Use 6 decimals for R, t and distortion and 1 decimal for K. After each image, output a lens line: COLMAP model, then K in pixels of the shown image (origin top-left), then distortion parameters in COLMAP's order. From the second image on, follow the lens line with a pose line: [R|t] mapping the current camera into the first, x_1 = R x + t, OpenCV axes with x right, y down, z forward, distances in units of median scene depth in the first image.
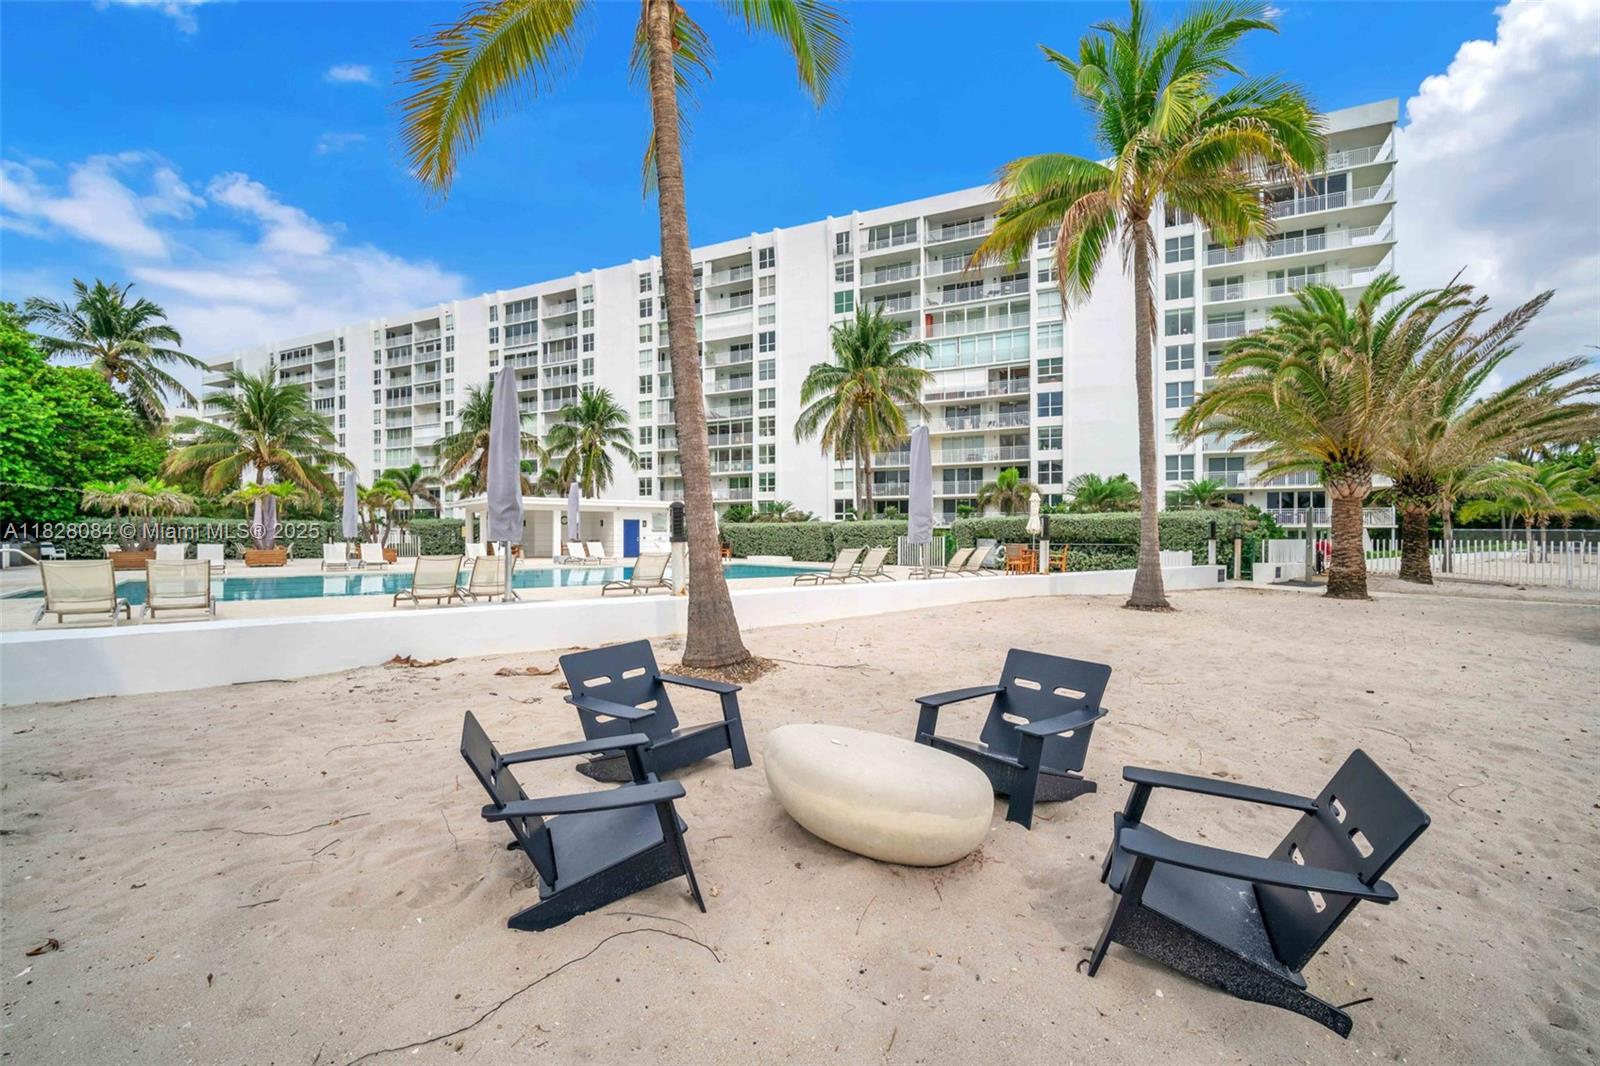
lens RADIAL K [[706.1, 0, 808.3], [0, 706.1, 532.9], [0, 0, 1]] dist [-0.001917, 0.000635]
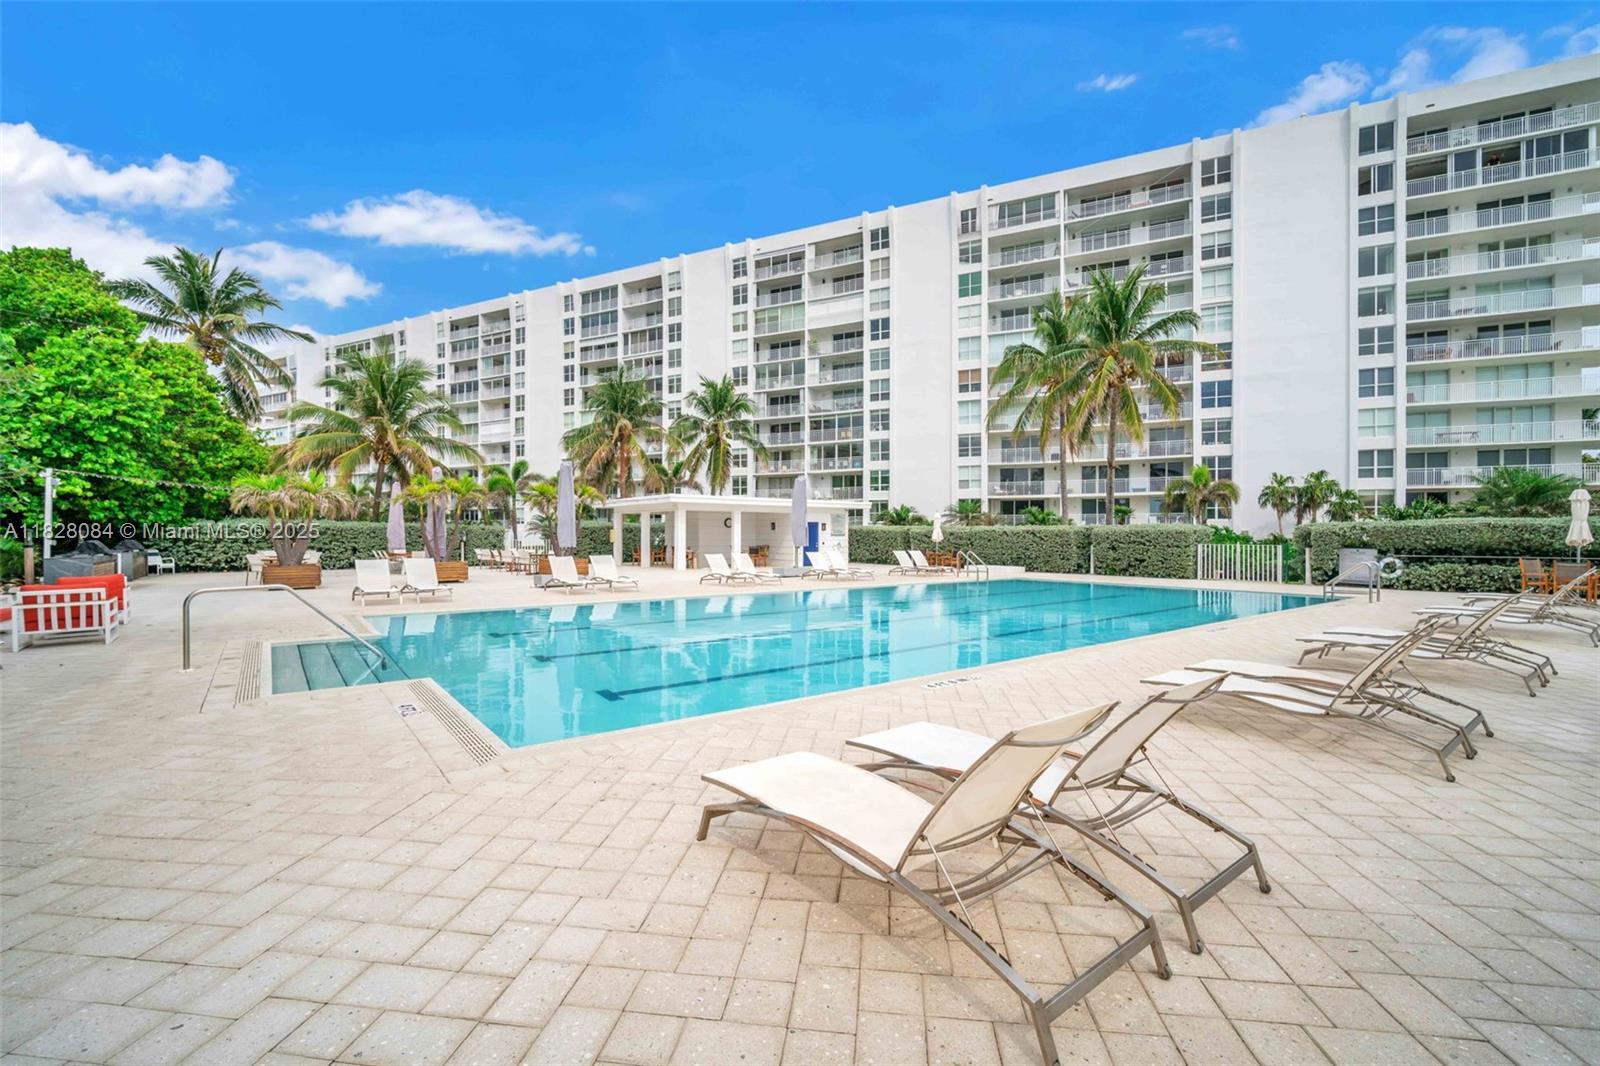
lens RADIAL K [[706.1, 0, 830.8], [0, 706.1, 531.4], [0, 0, 1]] dist [-0.001917, 0.000635]
pose [[0.999969, 0.000976, -0.007780, -0.143089], [-0.000998, 0.999996, -0.002763, -0.003361], [0.007777, 0.002770, 0.999966, 0.092046]]
